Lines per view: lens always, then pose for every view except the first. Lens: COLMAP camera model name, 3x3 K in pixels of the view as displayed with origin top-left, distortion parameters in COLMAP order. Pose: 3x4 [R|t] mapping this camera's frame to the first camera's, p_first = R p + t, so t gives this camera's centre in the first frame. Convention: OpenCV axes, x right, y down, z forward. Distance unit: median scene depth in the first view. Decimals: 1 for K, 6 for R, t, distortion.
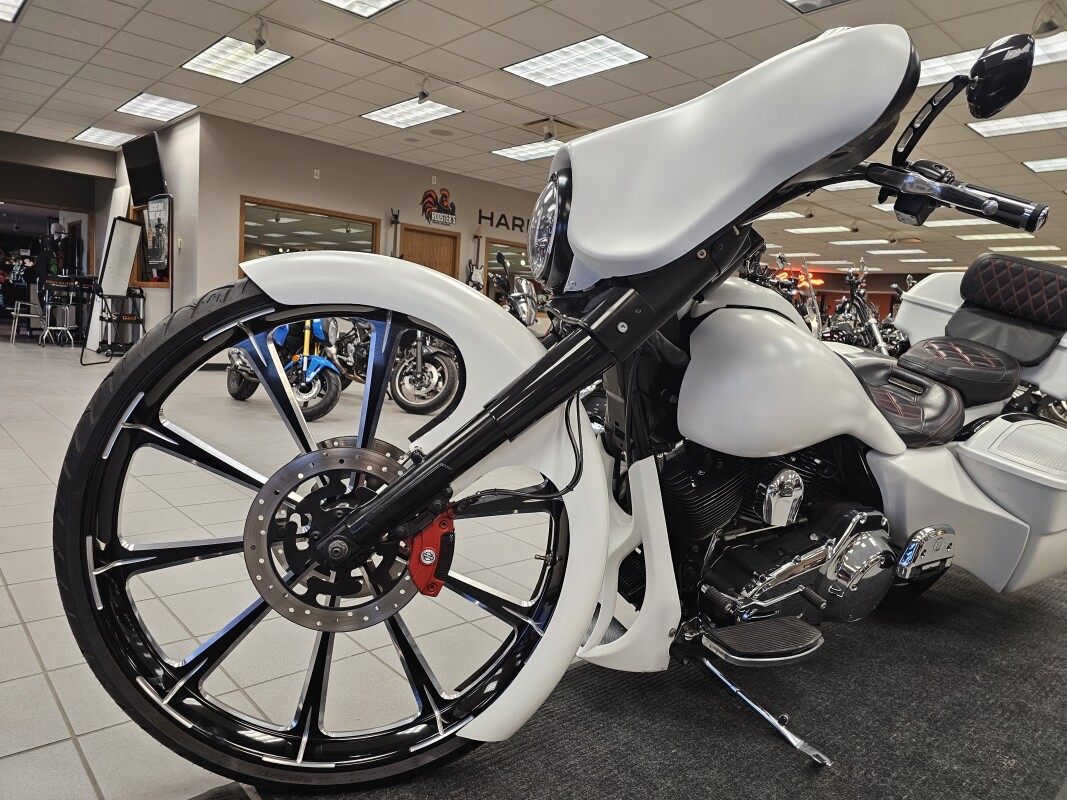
lens RADIAL K [[721.5, 0, 528.4], [0, 721.5, 396.9], [0, 0, 1]] dist [0.041185, -0.042185]
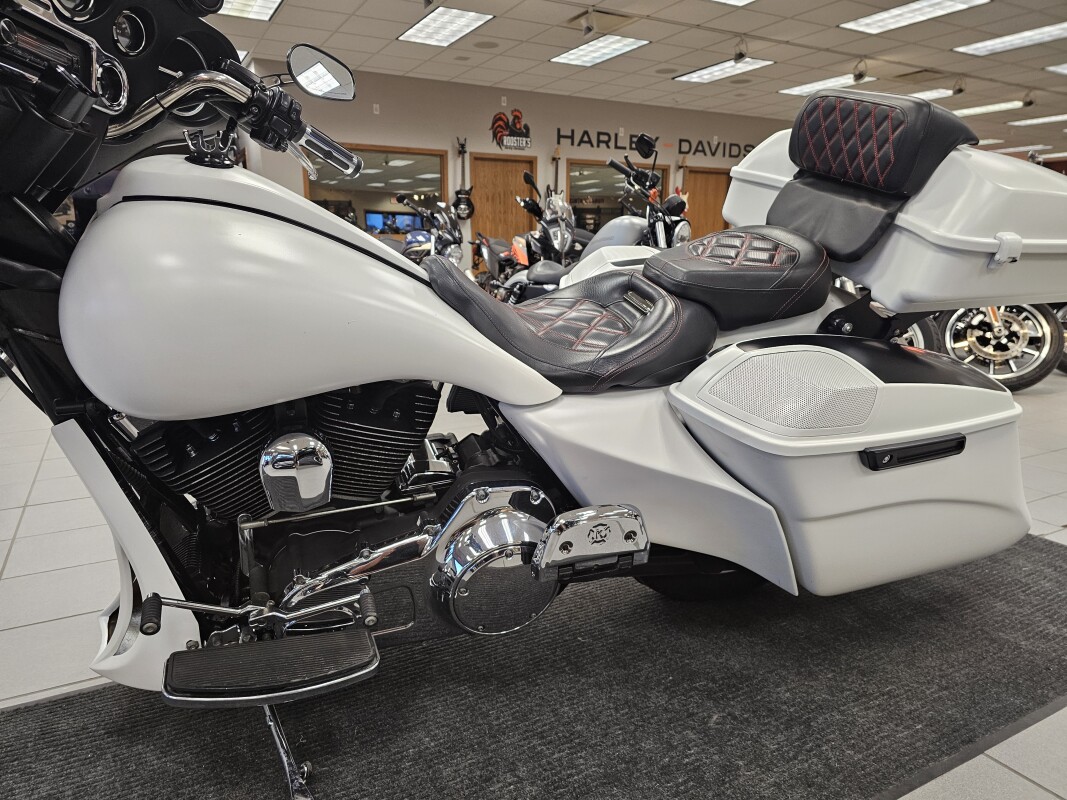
lens RADIAL K [[721.5, 0, 525.1], [0, 721.5, 408.8], [0, 0, 1]] dist [0.041185, -0.042185]
pose [[0.969084, -0.016655, -0.246169, 0.122194], [0.042553, 0.994050, 0.100265, 0.002642], [0.243035, -0.107640, 0.964027, 0.062509]]
